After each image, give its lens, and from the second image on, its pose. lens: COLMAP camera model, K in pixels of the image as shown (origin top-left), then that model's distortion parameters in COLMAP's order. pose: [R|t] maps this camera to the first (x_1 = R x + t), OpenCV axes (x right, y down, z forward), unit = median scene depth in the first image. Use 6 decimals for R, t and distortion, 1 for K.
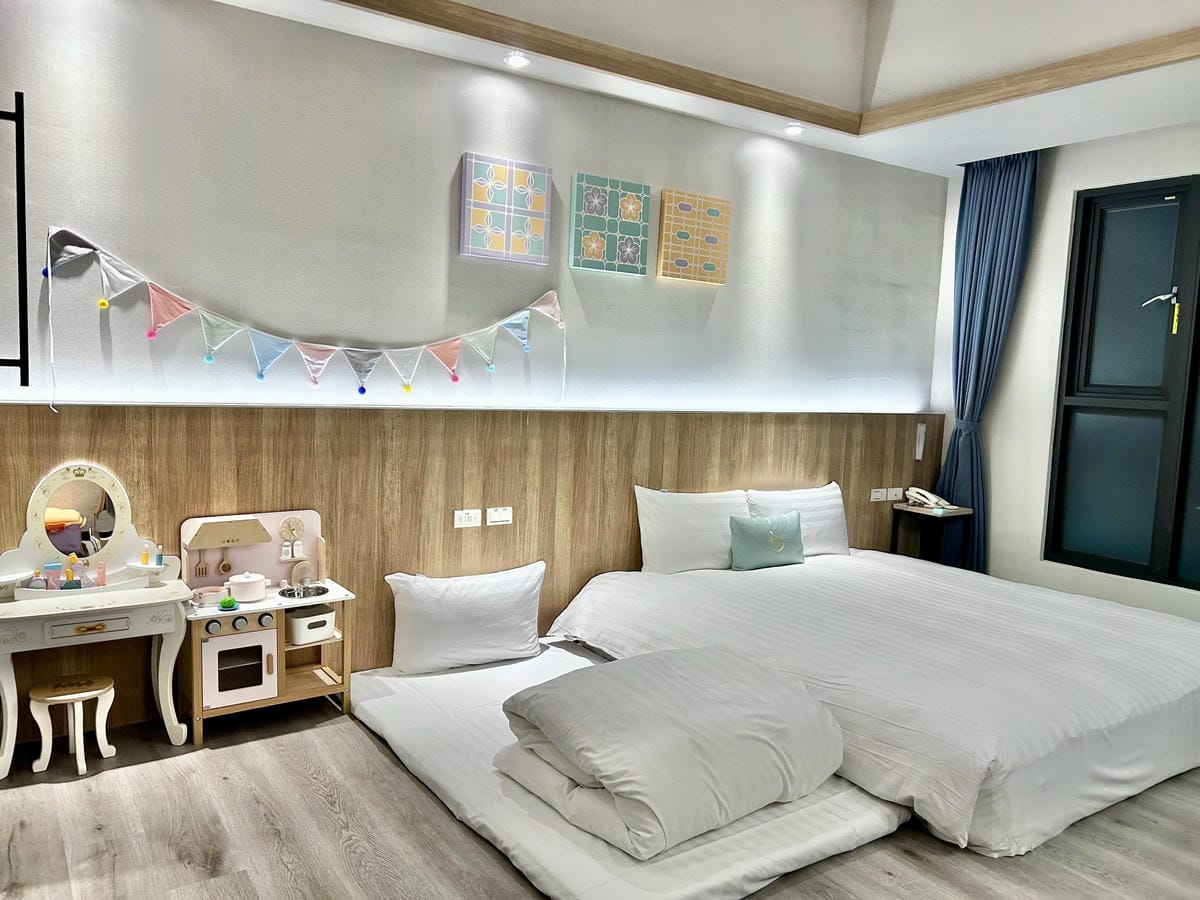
lens RADIAL K [[947.5, 0, 600.0], [0, 947.5, 450.0], [0, 0, 1]] dist [0.052262, -0.062562]
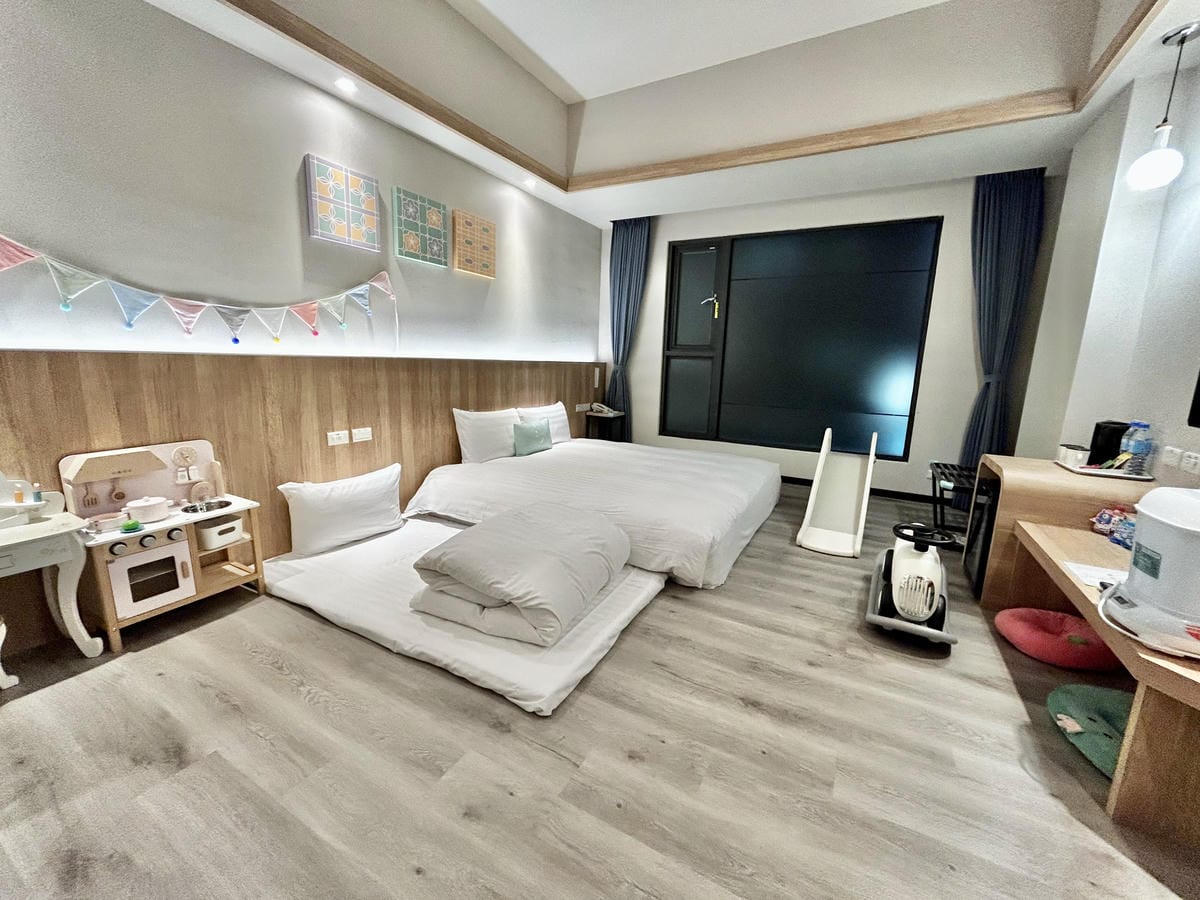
lens RADIAL K [[489.0, 0, 600.0], [0, 489.0, 450.0], [0, 0, 1]] dist [-0.001515, 0.000332]
pose [[0.883983, -0.097412, 0.457258, -0.139411], [0.049957, 0.992134, 0.114782, 0.029648], [-0.464842, -0.078622, 0.881896, 0.215780]]
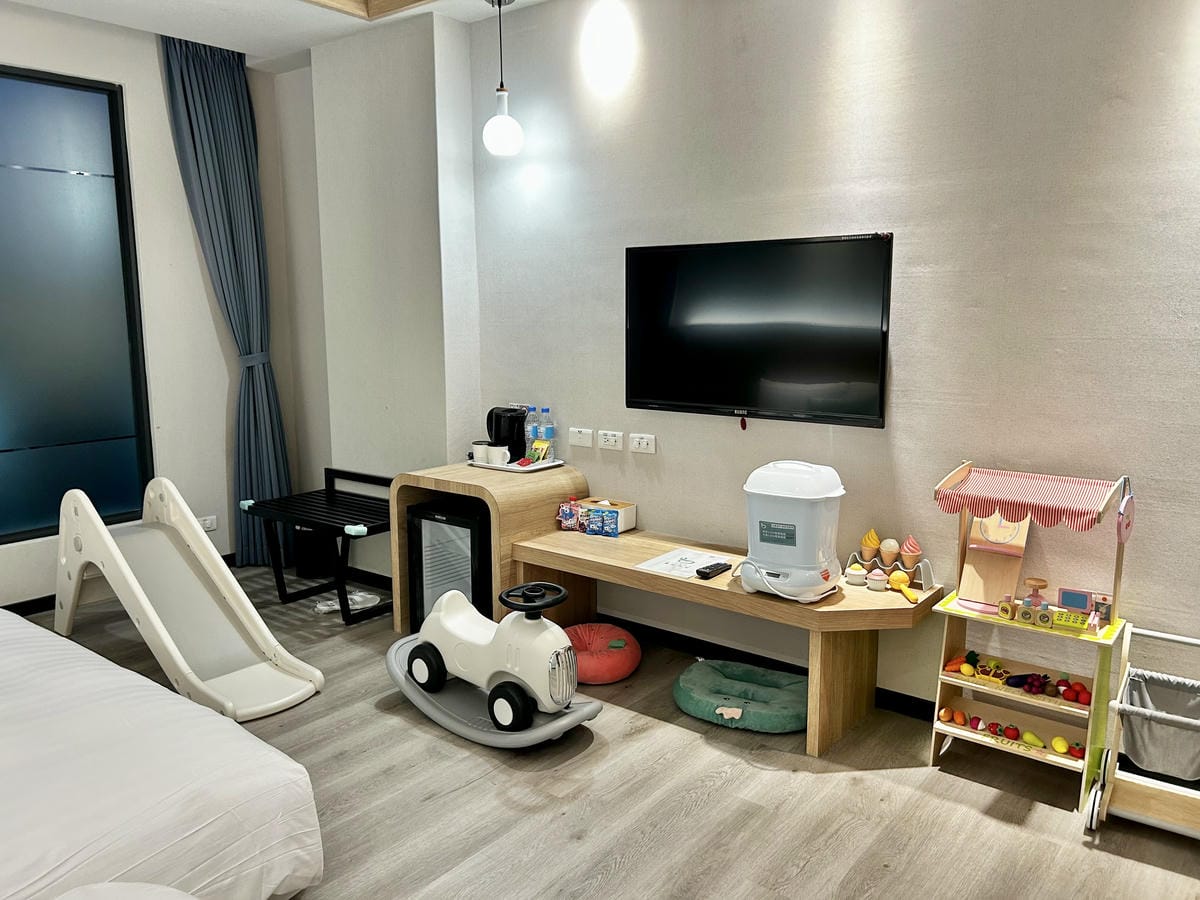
lens RADIAL K [[911.6, 0, 600.0], [0, 911.6, 450.0], [0, 0, 1]] dist [-0.001730, -0.002128]
pose [[-0.332438, -0.187369, 0.924326, -0.285714], [0.081050, 0.970765, 0.225933, -0.093065], [-0.939636, 0.150025, -0.307533, 0.738467]]
